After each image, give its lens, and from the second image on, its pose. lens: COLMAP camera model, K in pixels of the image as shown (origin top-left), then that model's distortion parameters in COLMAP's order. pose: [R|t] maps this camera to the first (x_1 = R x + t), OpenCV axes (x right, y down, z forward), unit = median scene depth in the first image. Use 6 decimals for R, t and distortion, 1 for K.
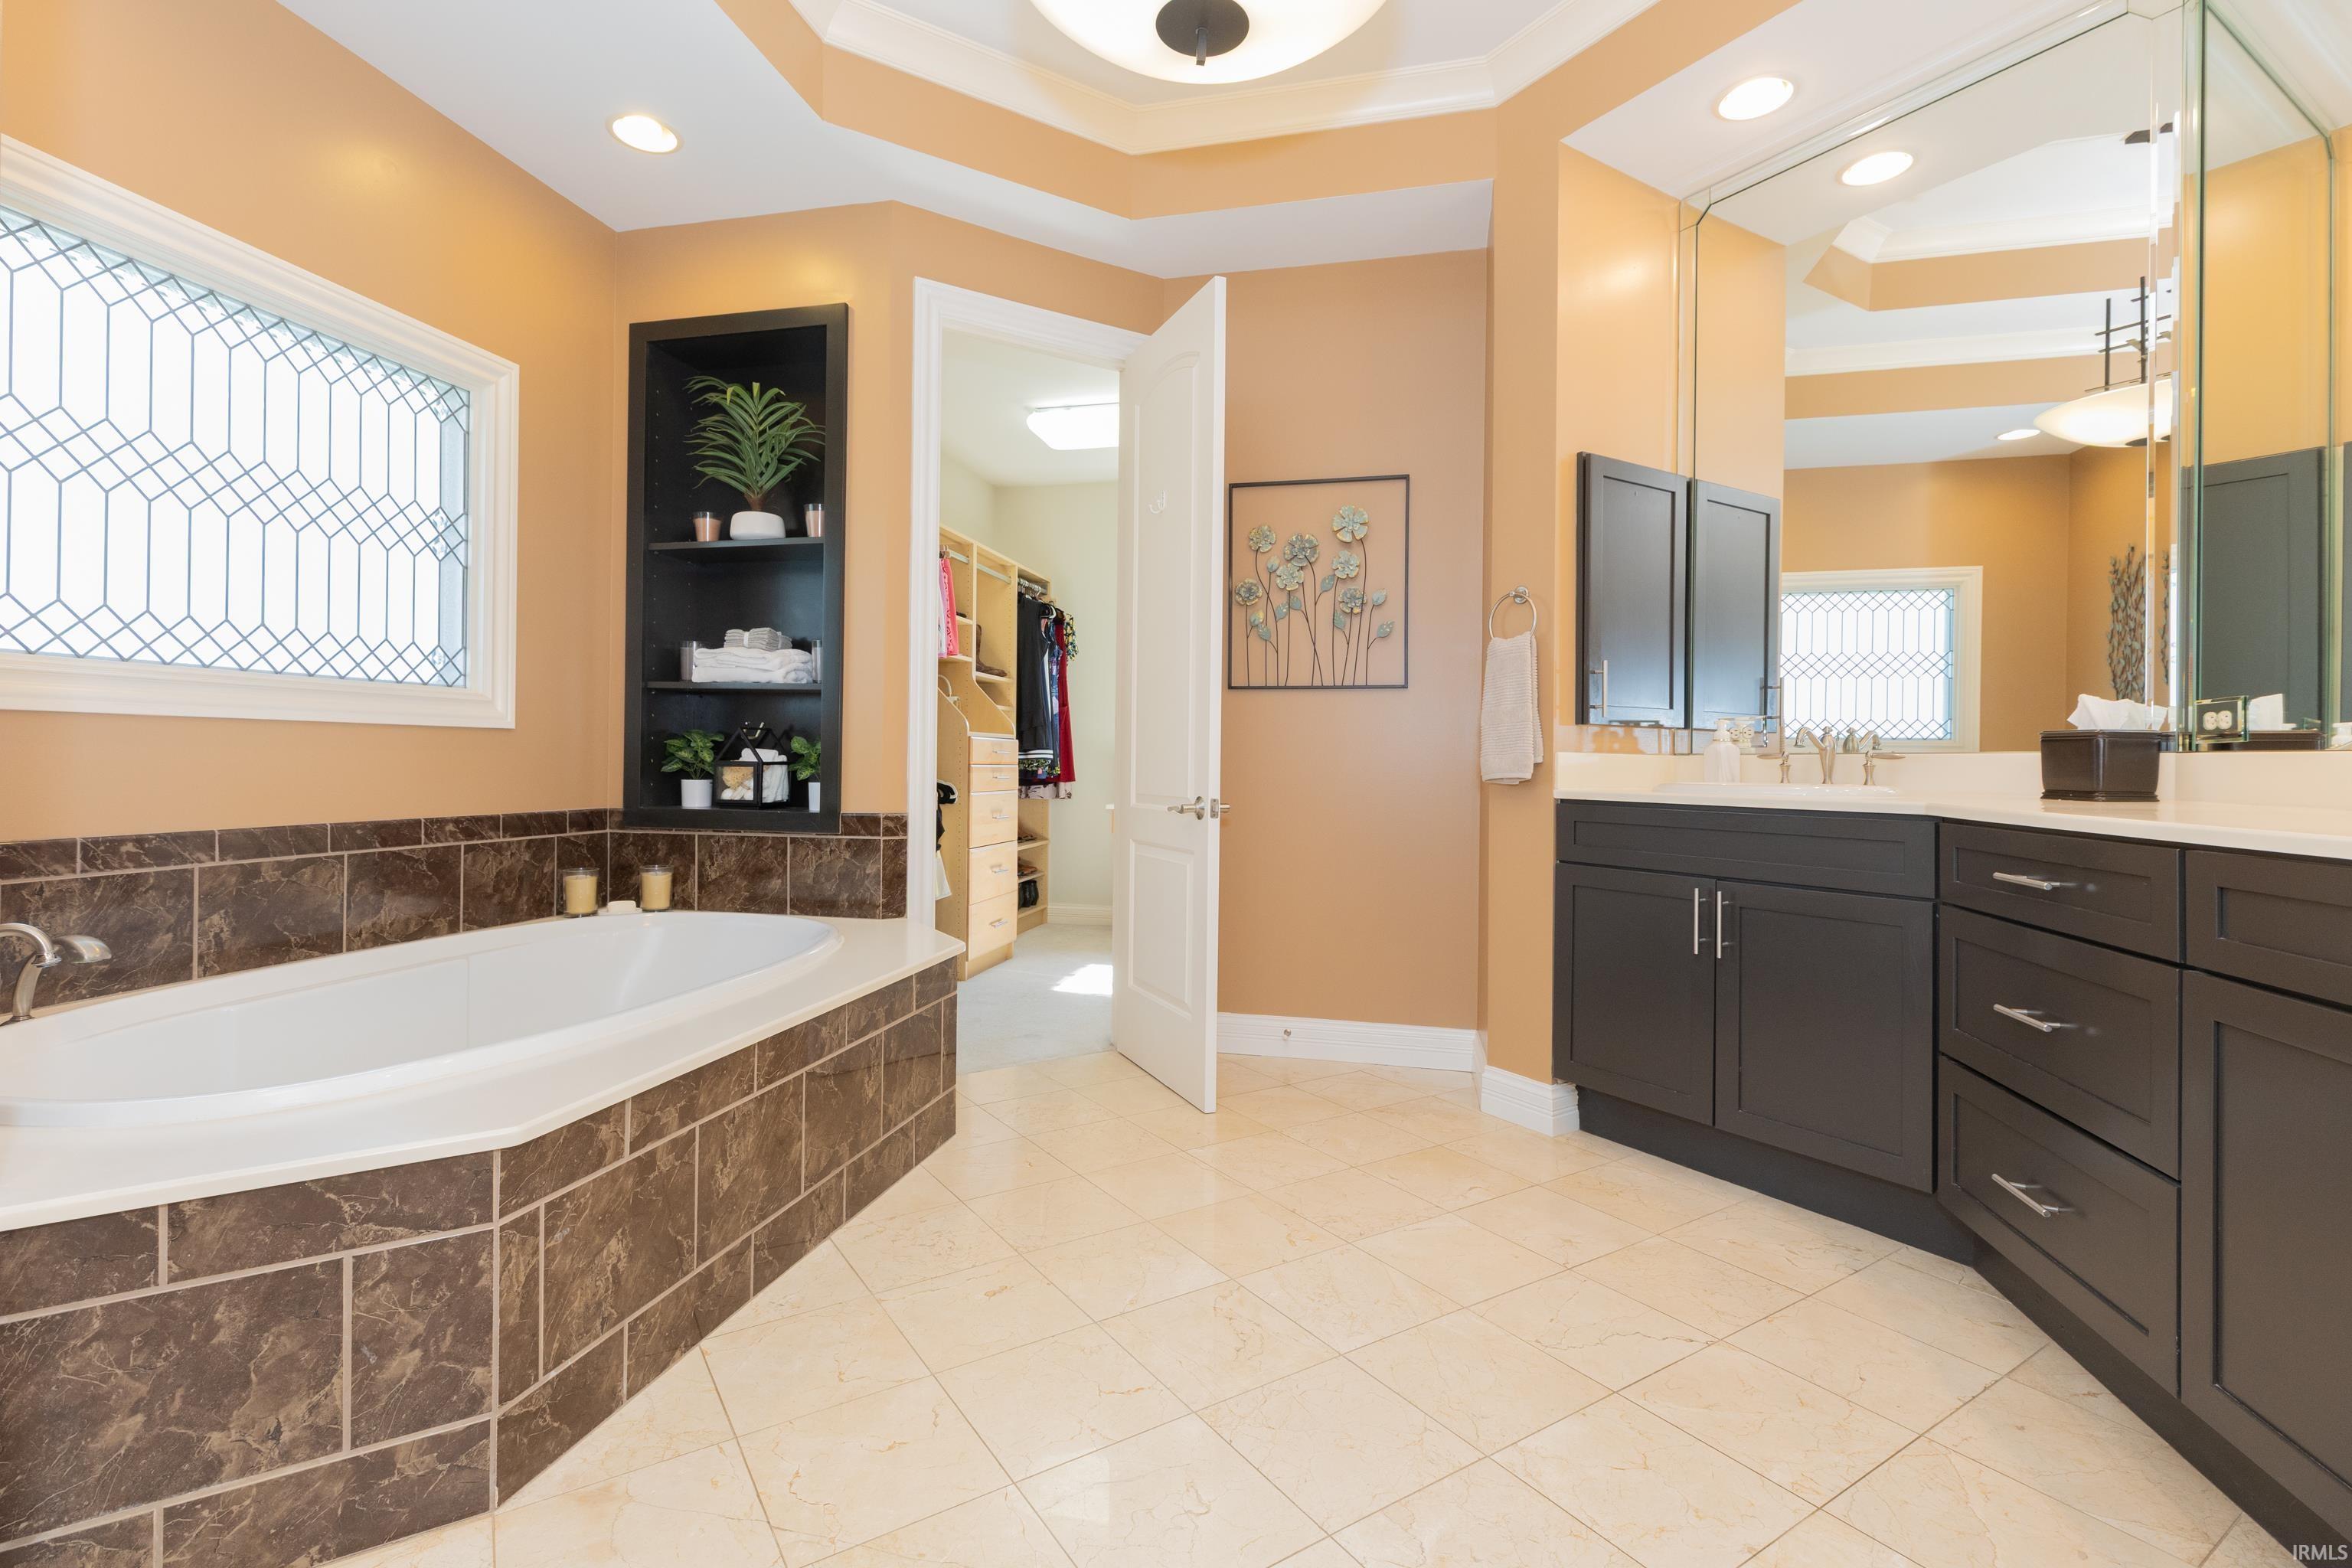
lens RADIAL K [[1046.5, 0, 1183.4], [0, 1046.5, 770.2], [0, 0, 1]] dist [0.000557, 0.000035]
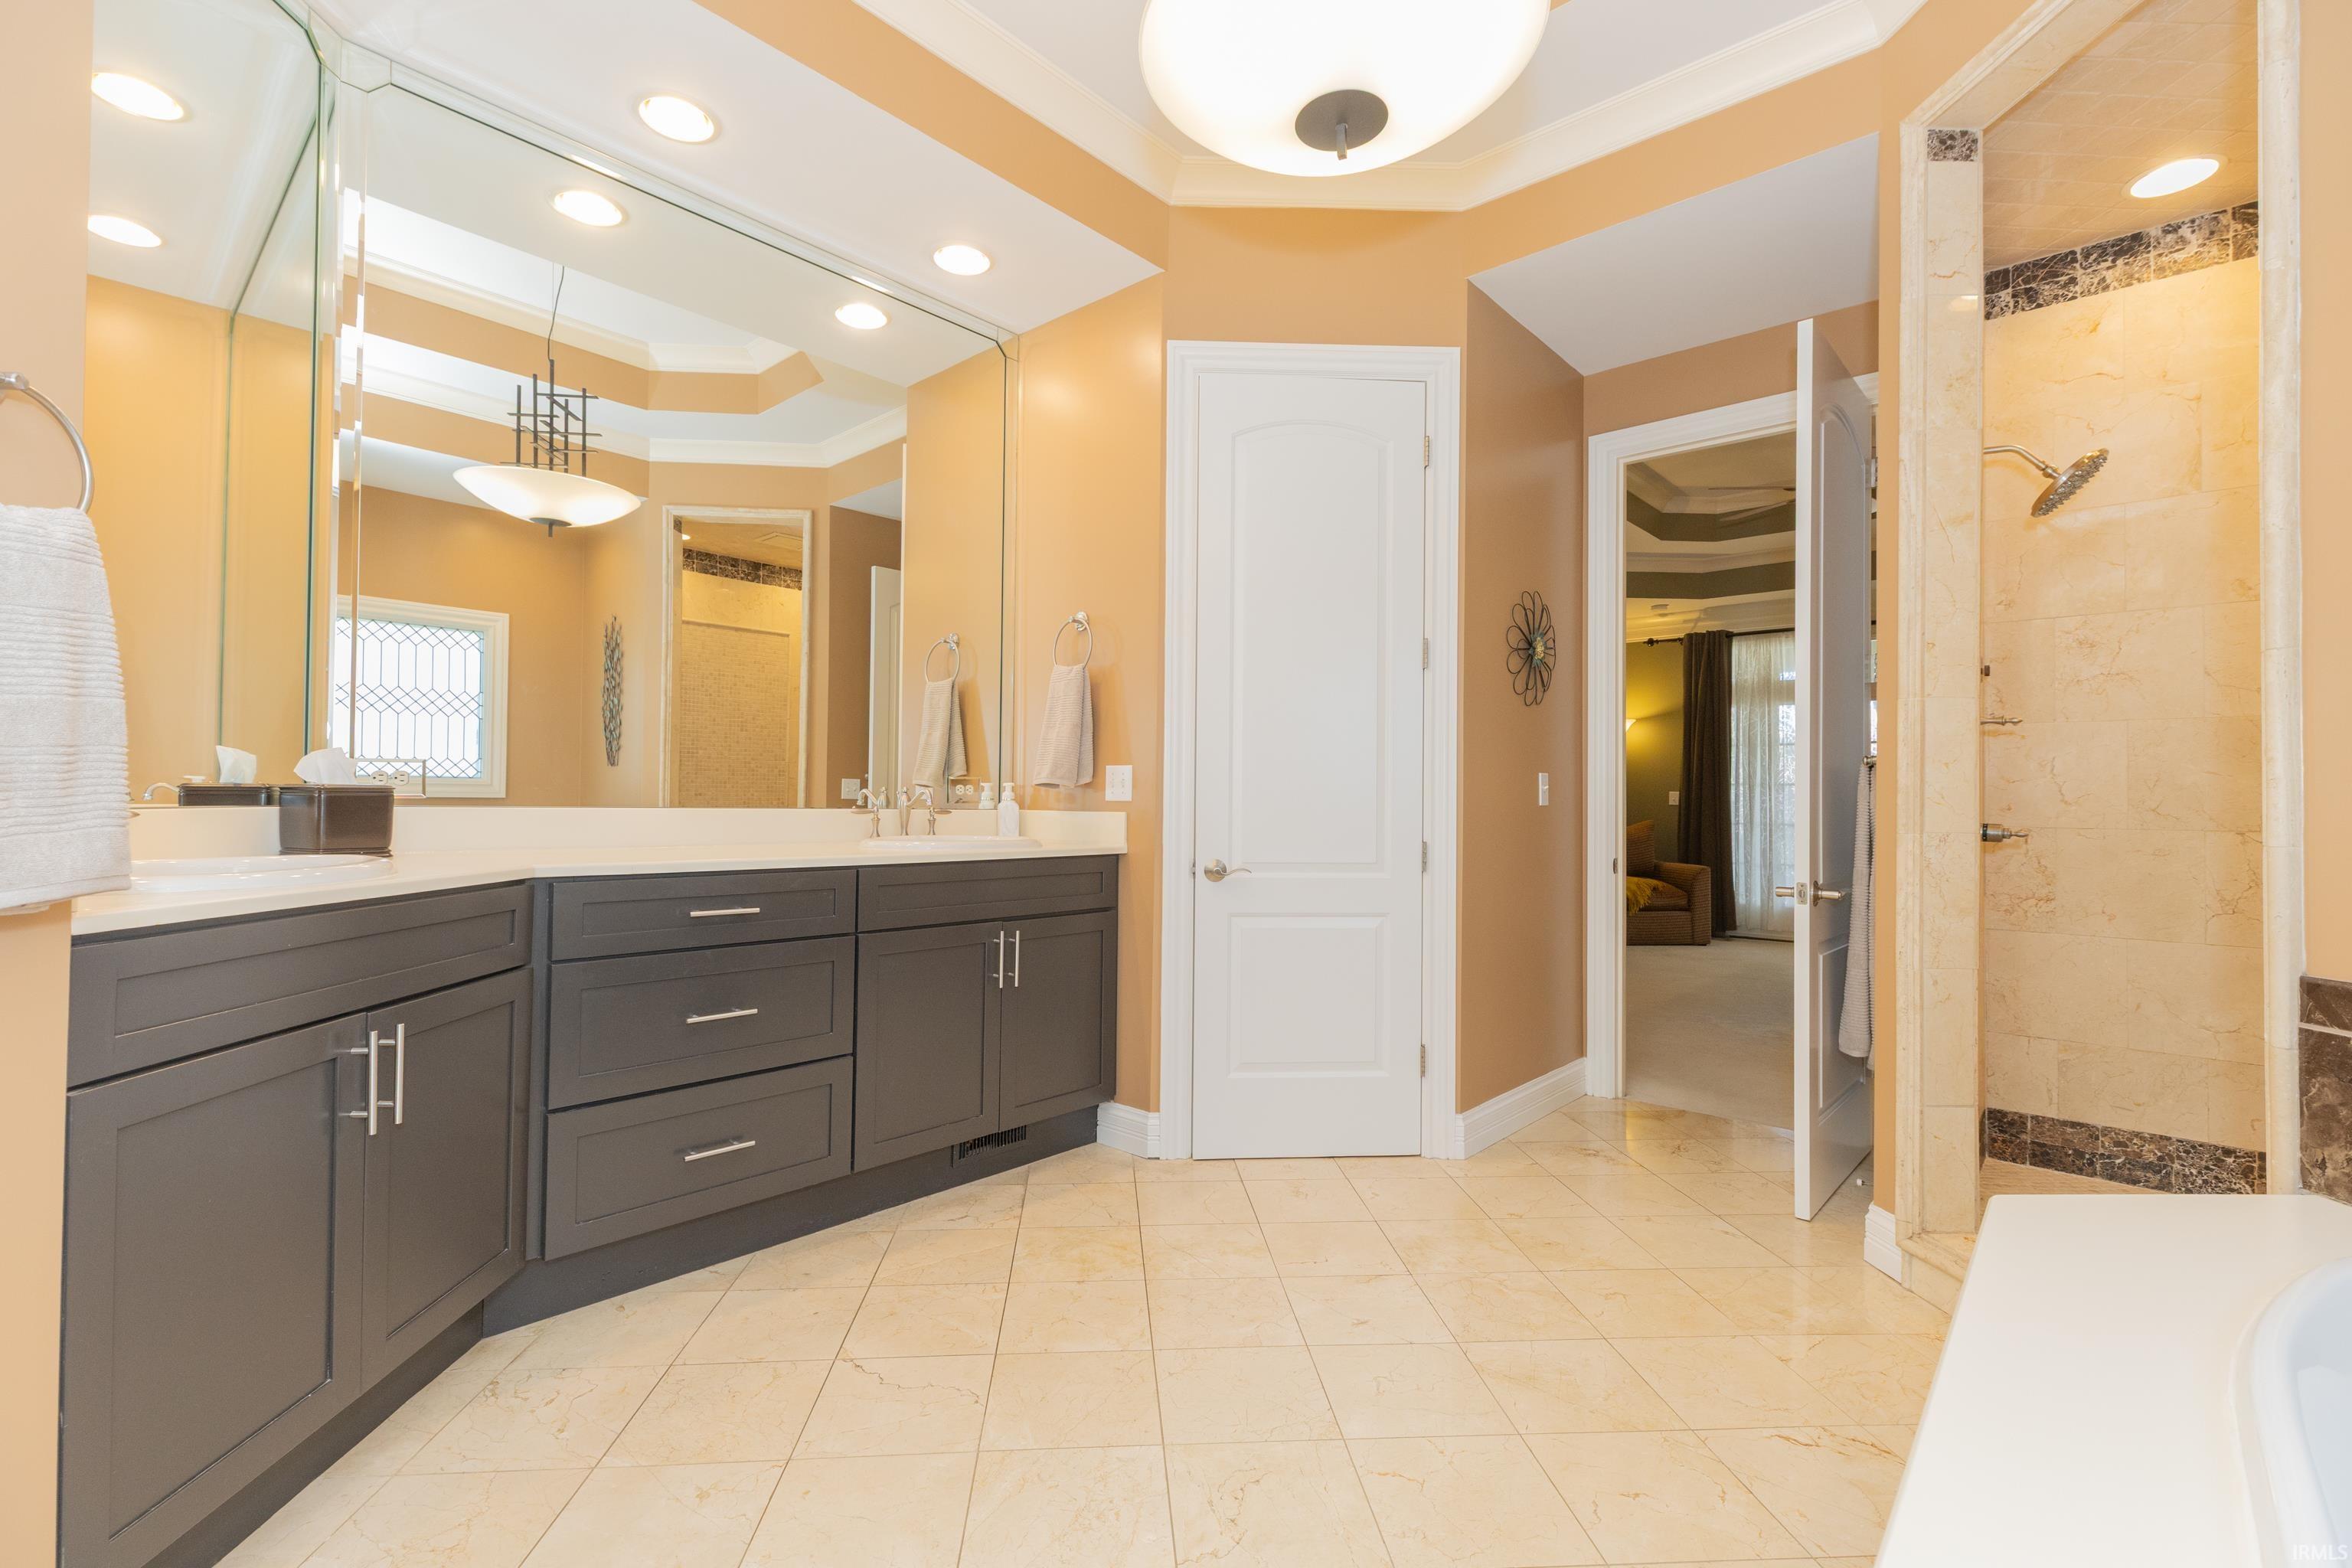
lens RADIAL K [[1046.5, 0, 1176.7], [0, 1046.5, 802.1], [0, 0, 1]] dist [0.000557, 0.000035]
pose [[-0.872300, -0.010820, 0.488852, -0.300673], [-0.015986, 0.999852, -0.006396, -0.026507], [-0.488710, -0.013394, -0.872343, 1.705189]]
